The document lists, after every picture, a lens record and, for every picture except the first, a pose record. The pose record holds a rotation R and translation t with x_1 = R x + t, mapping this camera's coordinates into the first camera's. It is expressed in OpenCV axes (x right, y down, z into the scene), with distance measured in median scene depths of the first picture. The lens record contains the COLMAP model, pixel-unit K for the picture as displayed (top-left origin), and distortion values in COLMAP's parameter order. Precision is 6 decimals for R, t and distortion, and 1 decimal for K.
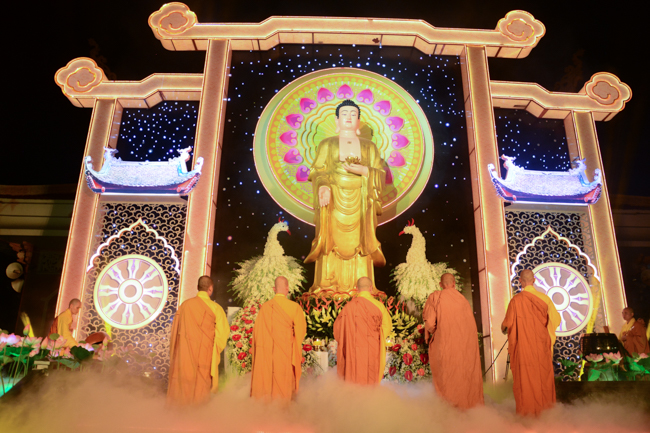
lens RADIAL K [[520.1, 0, 323.9], [0, 520.1, 216.6], [0, 0, 1]] dist [-0.149357, 0.097242]
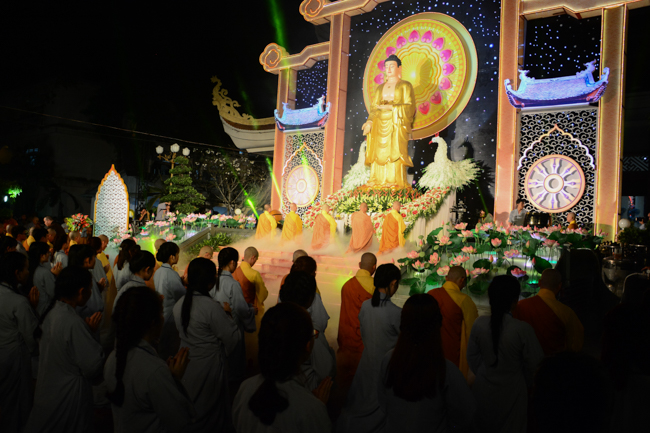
lens RADIAL K [[520.1, 0, 324.5], [0, 520.1, 220.7], [0, 0, 1]] dist [-0.149357, 0.097242]
pose [[0.778566, 0.012692, -0.627435, 0.787241], [0.165517, 0.960242, 0.224809, -0.126145], [0.605343, -0.278880, 0.745511, -0.324136]]
